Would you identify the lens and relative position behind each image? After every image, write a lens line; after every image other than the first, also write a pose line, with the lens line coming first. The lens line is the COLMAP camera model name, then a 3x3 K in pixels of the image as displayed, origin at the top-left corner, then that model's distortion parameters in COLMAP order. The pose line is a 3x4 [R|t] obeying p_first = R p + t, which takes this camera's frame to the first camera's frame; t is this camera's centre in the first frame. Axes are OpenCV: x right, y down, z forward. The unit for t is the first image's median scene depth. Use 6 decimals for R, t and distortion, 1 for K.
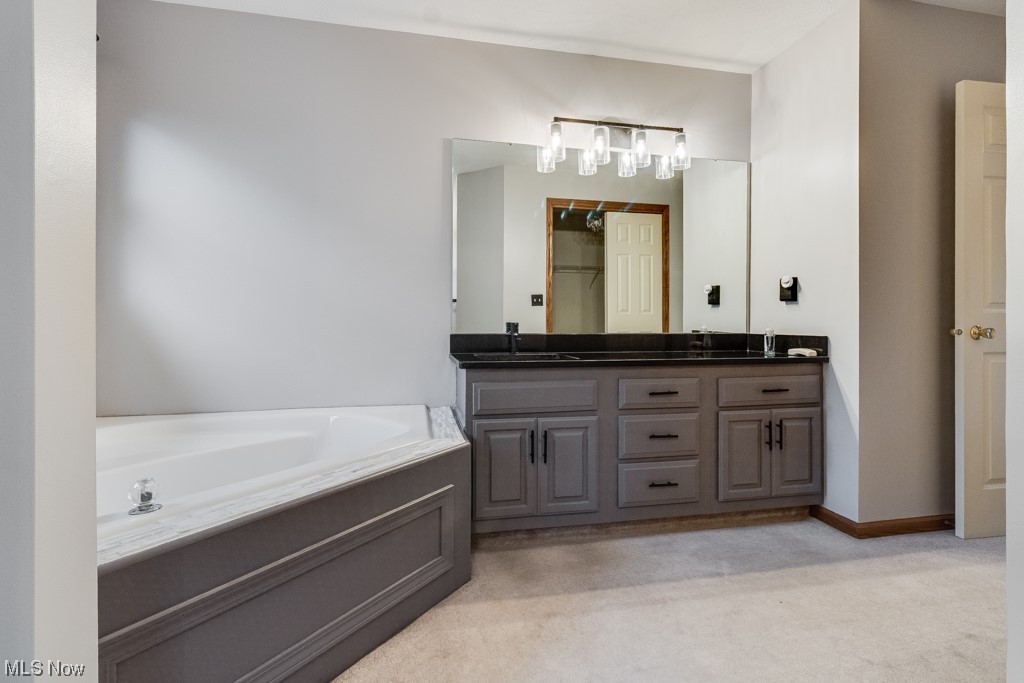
lens RADIAL K [[478.5, 0, 508.8], [0, 478.5, 327.8], [0, 0, 1]] dist [0.003029, 0.000750]
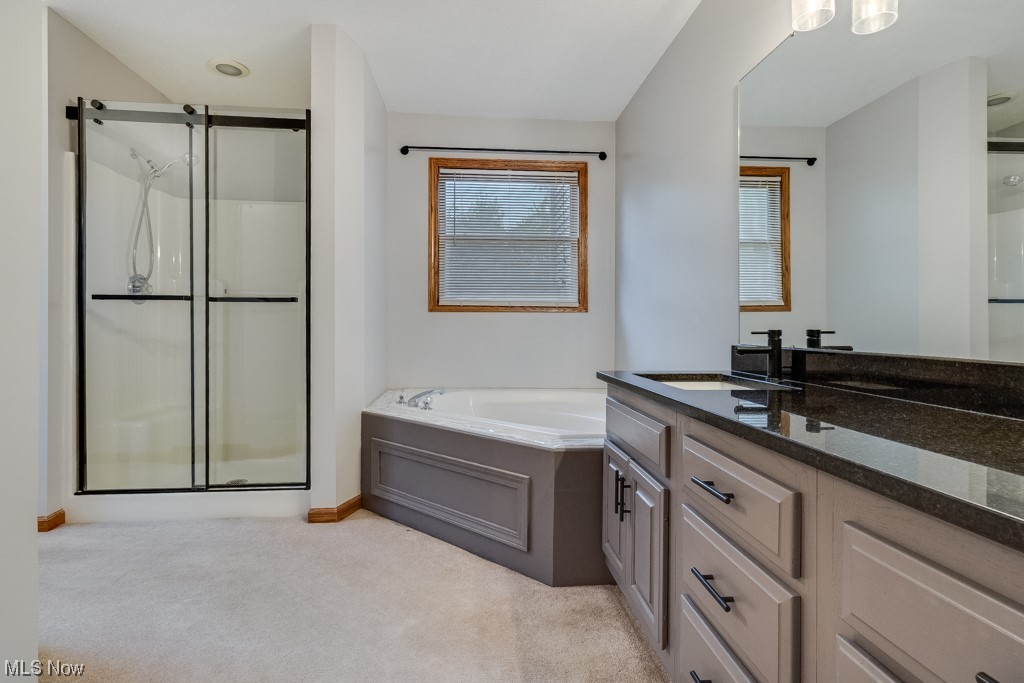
lens RADIAL K [[478.5, 0, 508.8], [0, 478.5, 327.8], [0, 0, 1]] dist [0.003029, 0.000750]
pose [[-0.123881, -0.000317, -0.992297, 0.901219], [-0.004379, 0.999990, 0.000228, -0.016908], [0.992287, 0.004374, -0.123881, 1.002995]]
